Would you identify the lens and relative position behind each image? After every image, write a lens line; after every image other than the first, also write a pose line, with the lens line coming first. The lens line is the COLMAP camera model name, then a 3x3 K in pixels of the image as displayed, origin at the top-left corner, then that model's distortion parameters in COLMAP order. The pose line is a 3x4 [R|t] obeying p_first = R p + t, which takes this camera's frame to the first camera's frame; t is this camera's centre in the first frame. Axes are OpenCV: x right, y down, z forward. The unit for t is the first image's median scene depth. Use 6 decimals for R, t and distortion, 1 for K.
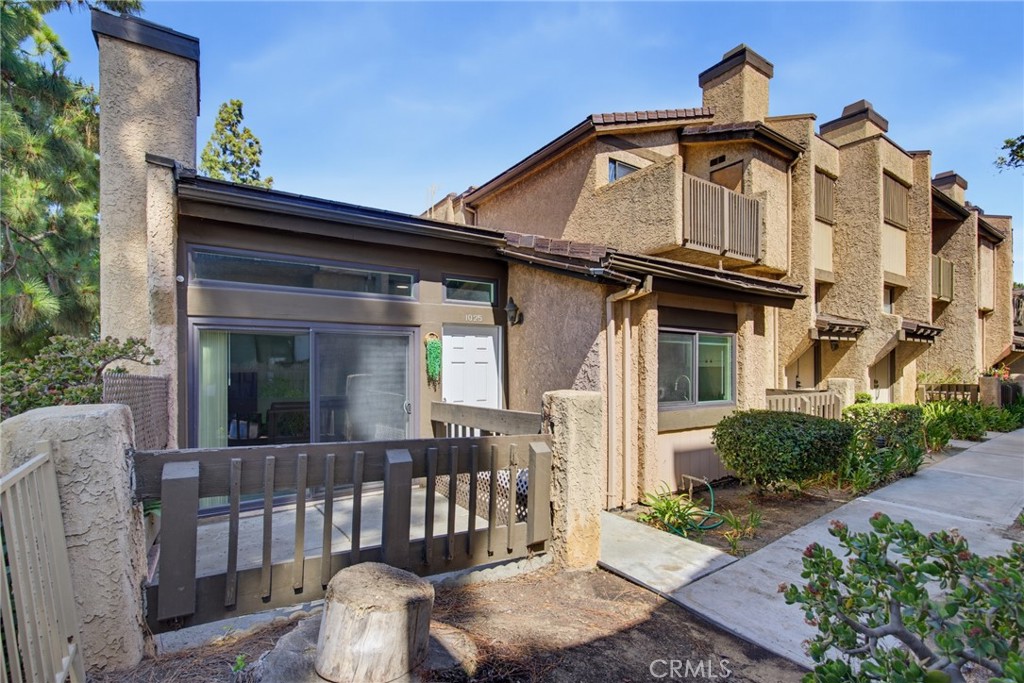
lens RADIAL K [[468.7, 0, 510.4], [0, 468.7, 351.4], [0, 0, 1]] dist [-0.002242, 0.000900]
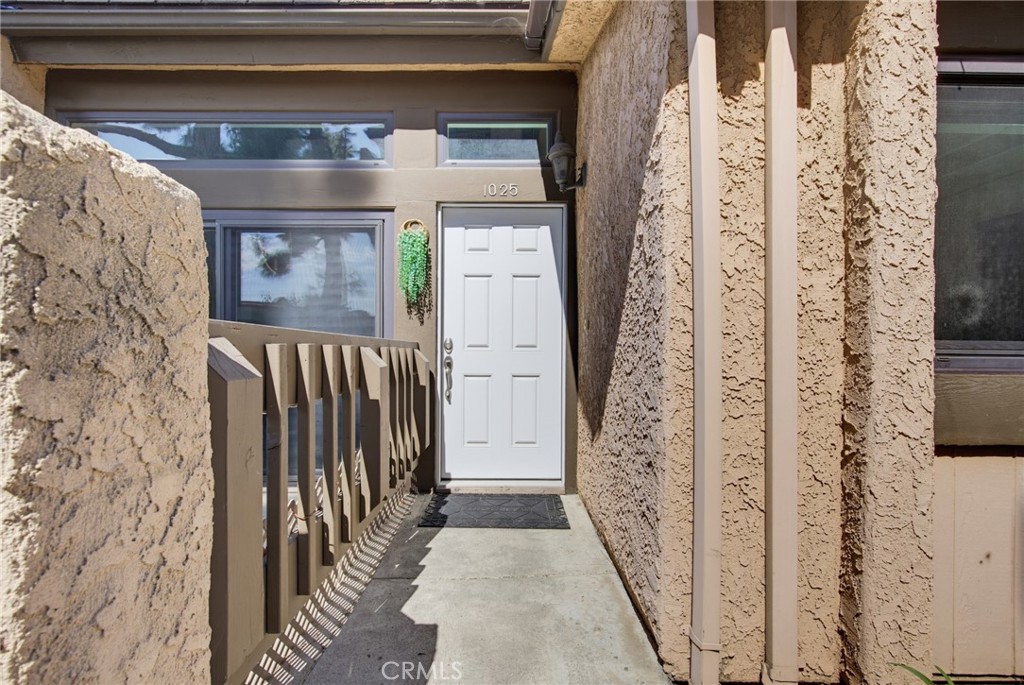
lens RADIAL K [[468.7, 0, 515.9], [0, 468.7, 340.3], [0, 0, 1]] dist [-0.002242, 0.000900]
pose [[0.835786, -0.002633, -0.549048, 0.263194], [0.010021, 0.999895, 0.010459, 0.108607], [0.548963, -0.014244, 0.835725, 0.657674]]
